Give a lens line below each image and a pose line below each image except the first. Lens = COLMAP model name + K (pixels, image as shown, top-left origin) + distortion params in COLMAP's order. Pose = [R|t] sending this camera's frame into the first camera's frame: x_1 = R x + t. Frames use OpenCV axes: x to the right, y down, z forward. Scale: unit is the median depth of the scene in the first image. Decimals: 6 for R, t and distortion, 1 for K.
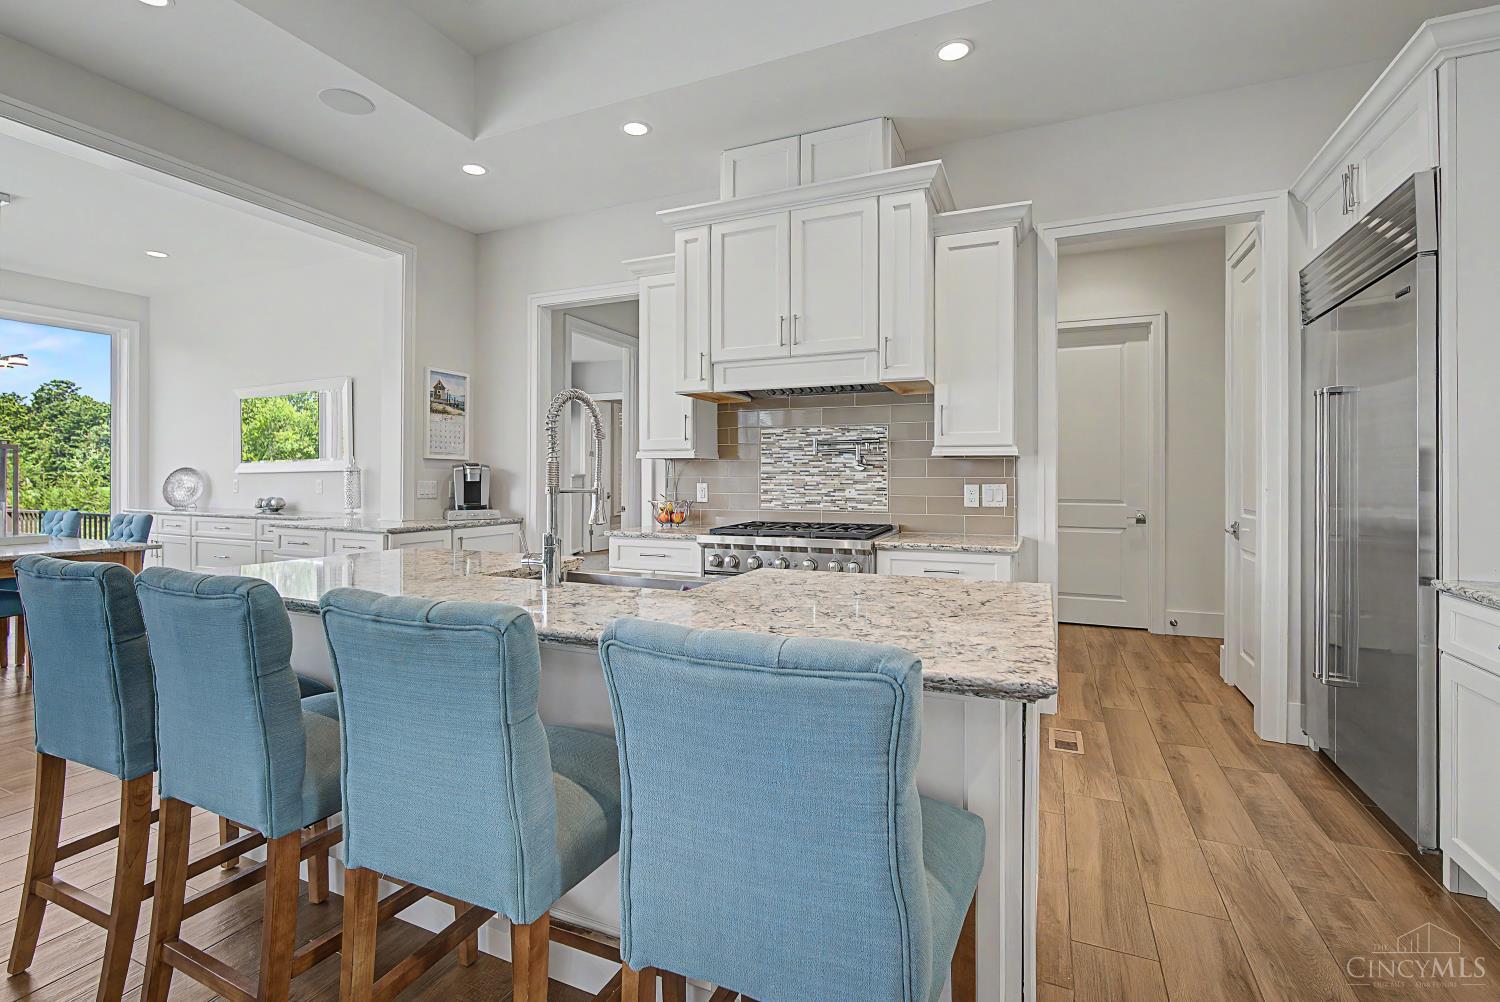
lens RADIAL K [[670.2, 0, 749.2], [0, 670.2, 483.6], [0, 0, 1]] dist [-0.031546, -0.000073]
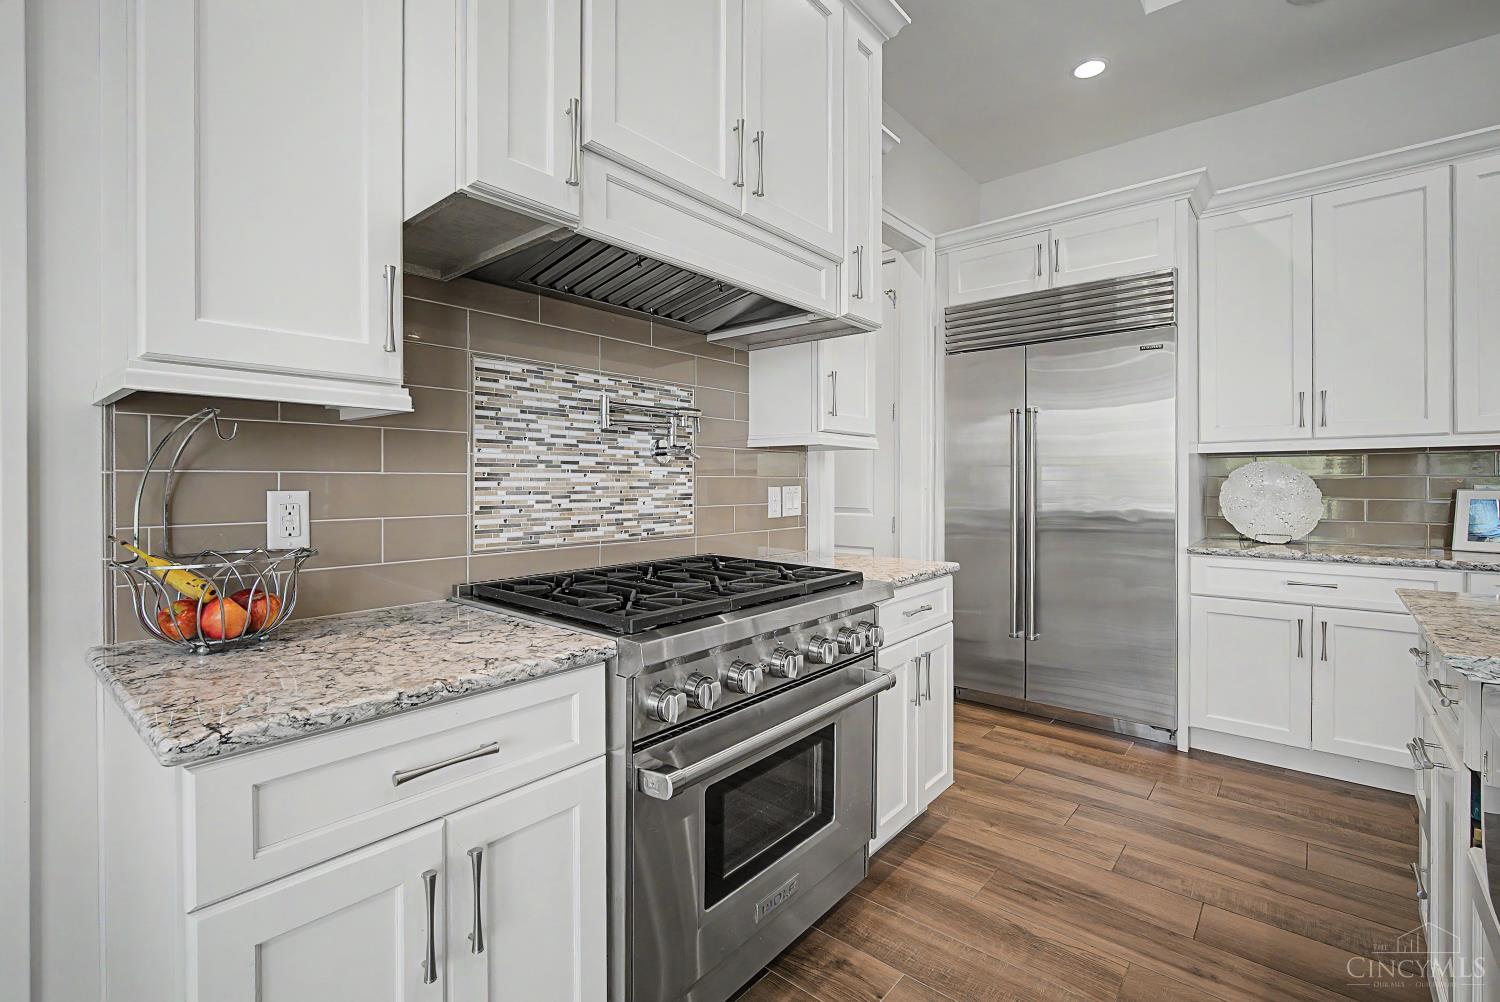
lens RADIAL K [[670.2, 0, 749.2], [0, 670.2, 483.6], [0, 0, 1]] dist [-0.031546, -0.000073]
pose [[0.286098, -0.009921, 0.958149, -0.340205], [-0.002635, 0.999934, 0.011140, -0.009335], [-0.958197, -0.005712, 0.286053, 0.759294]]
